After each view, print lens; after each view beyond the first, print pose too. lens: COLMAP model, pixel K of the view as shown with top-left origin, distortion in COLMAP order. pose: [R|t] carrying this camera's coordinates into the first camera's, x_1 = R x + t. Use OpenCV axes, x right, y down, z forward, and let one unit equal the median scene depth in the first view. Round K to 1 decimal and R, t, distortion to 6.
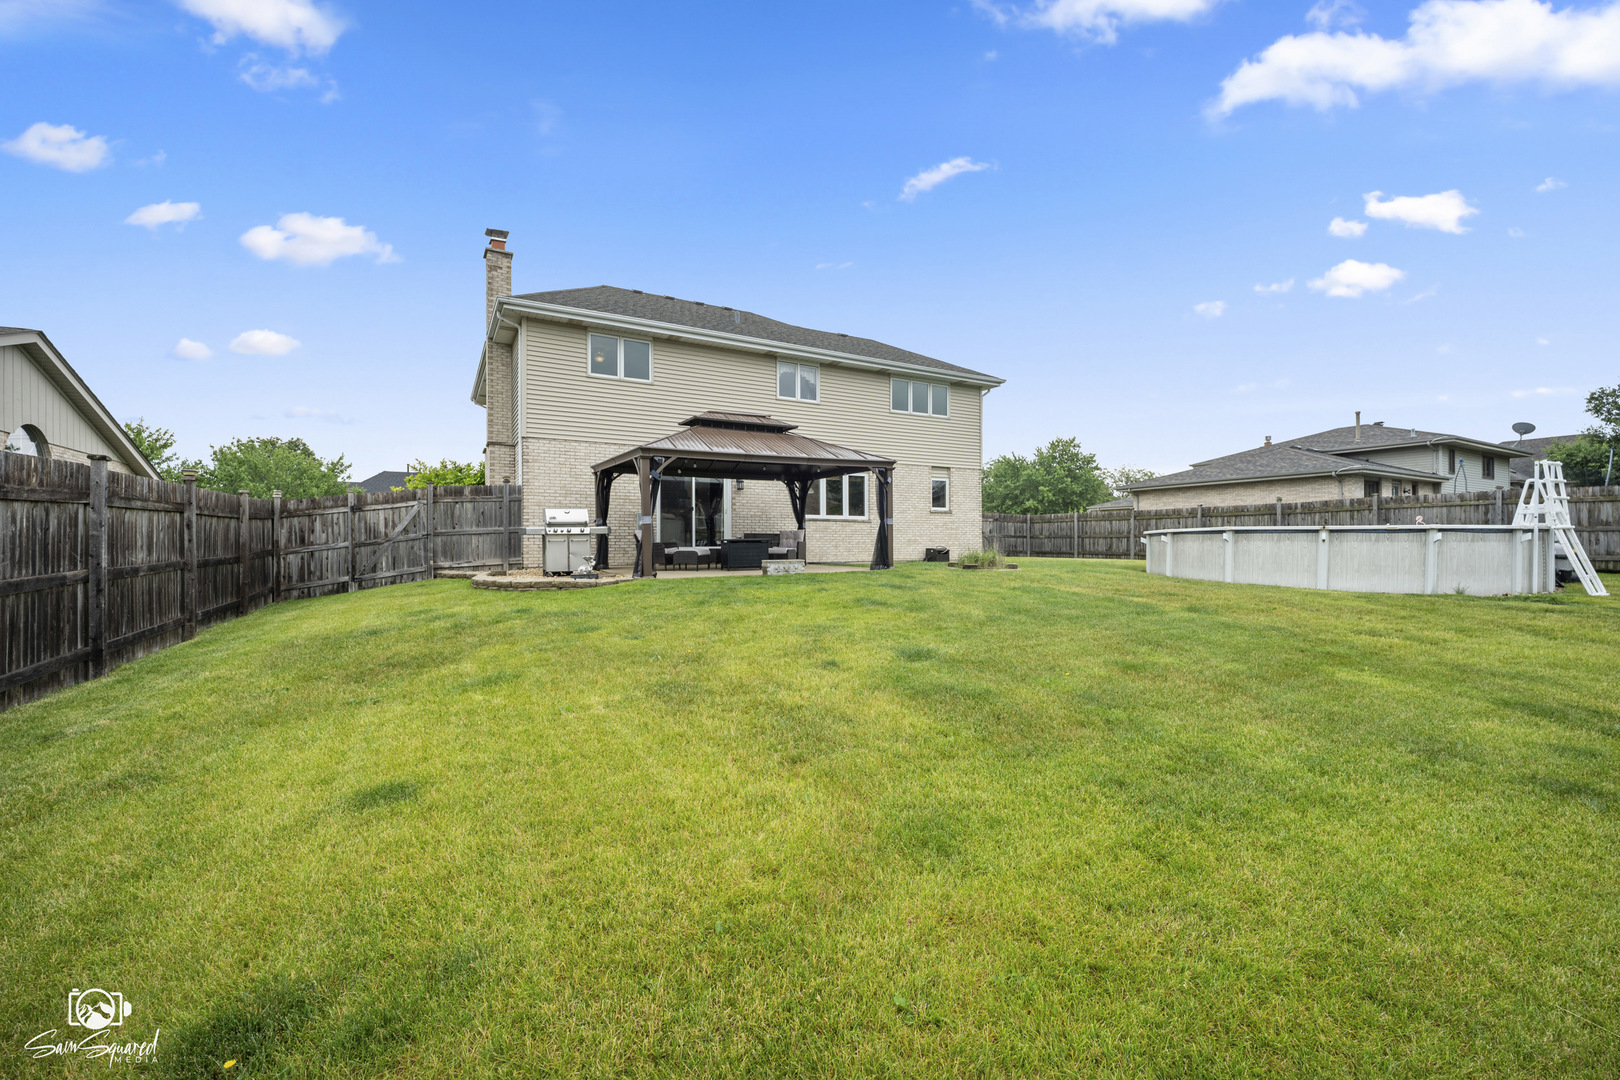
lens RADIAL K [[681.5, 0, 803.4], [0, 681.5, 533.1], [0, 0, 1]] dist [-0.010746, -0.002523]
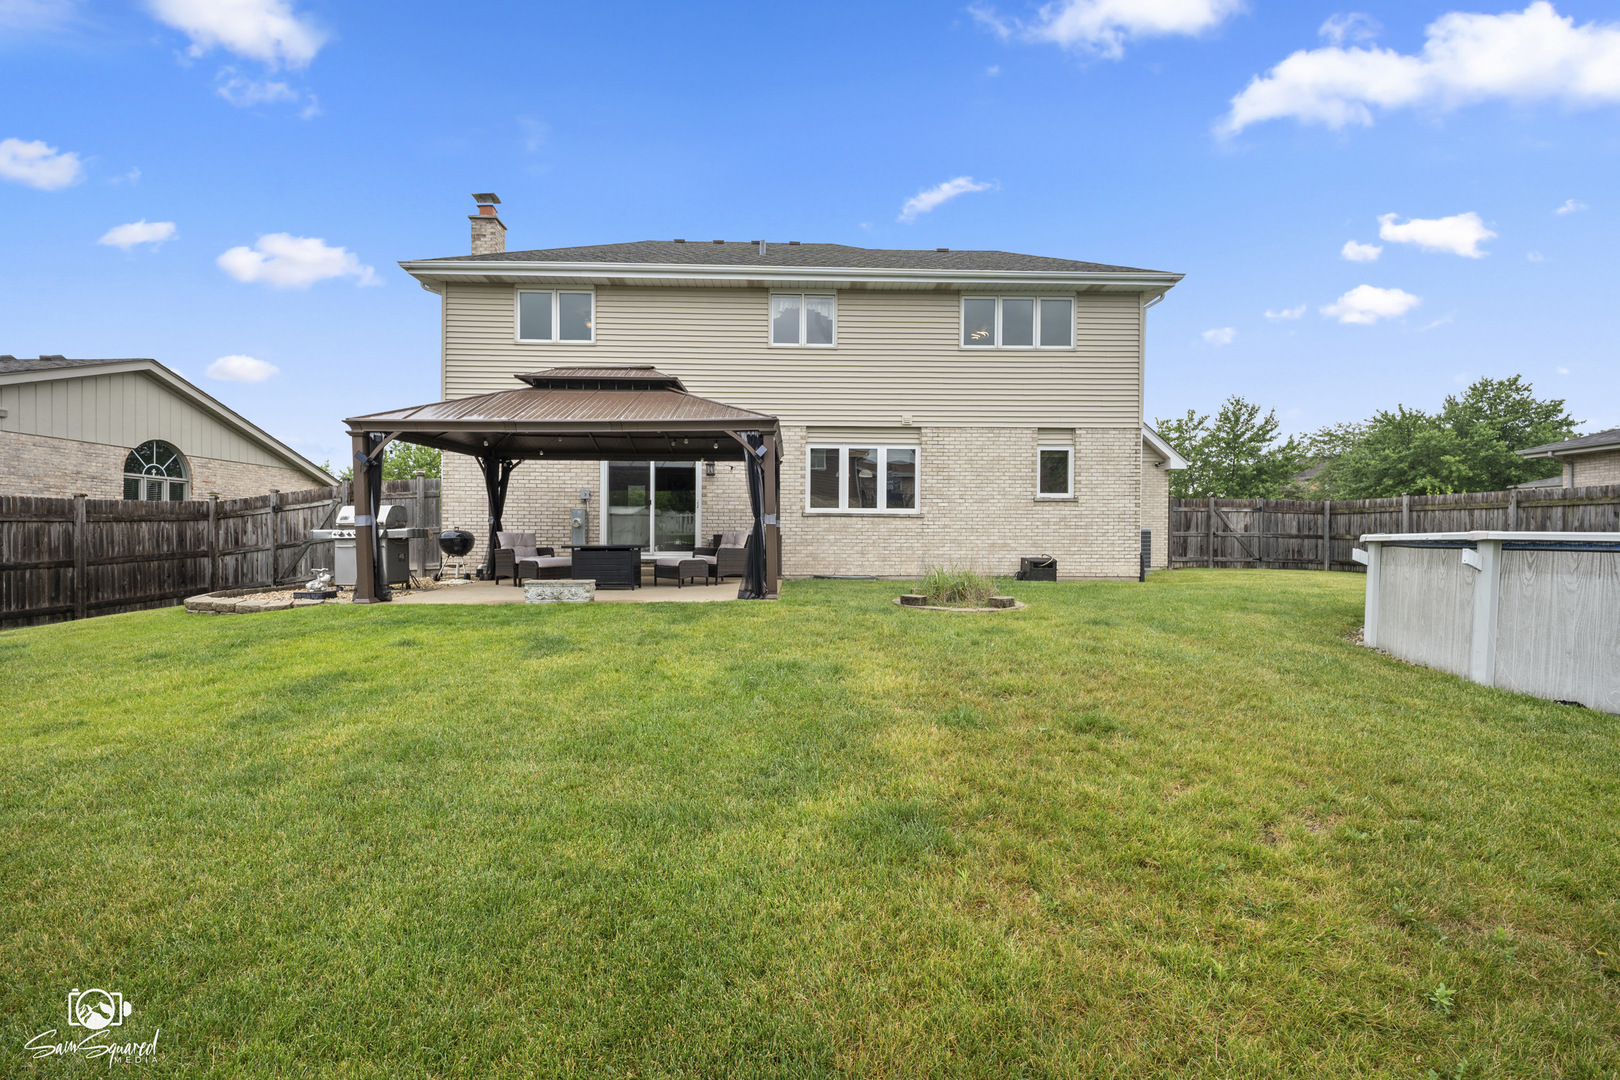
lens RADIAL K [[704.2, 0, 801.0], [0, 704.2, 546.3], [0, 0, 1]] dist [-0.009250, 0.000074]
pose [[0.884076, 0.012986, -0.467163, 0.350218], [0.001272, 0.999543, 0.030192, -0.009311], [0.467341, -0.027286, 0.883656, 0.363655]]
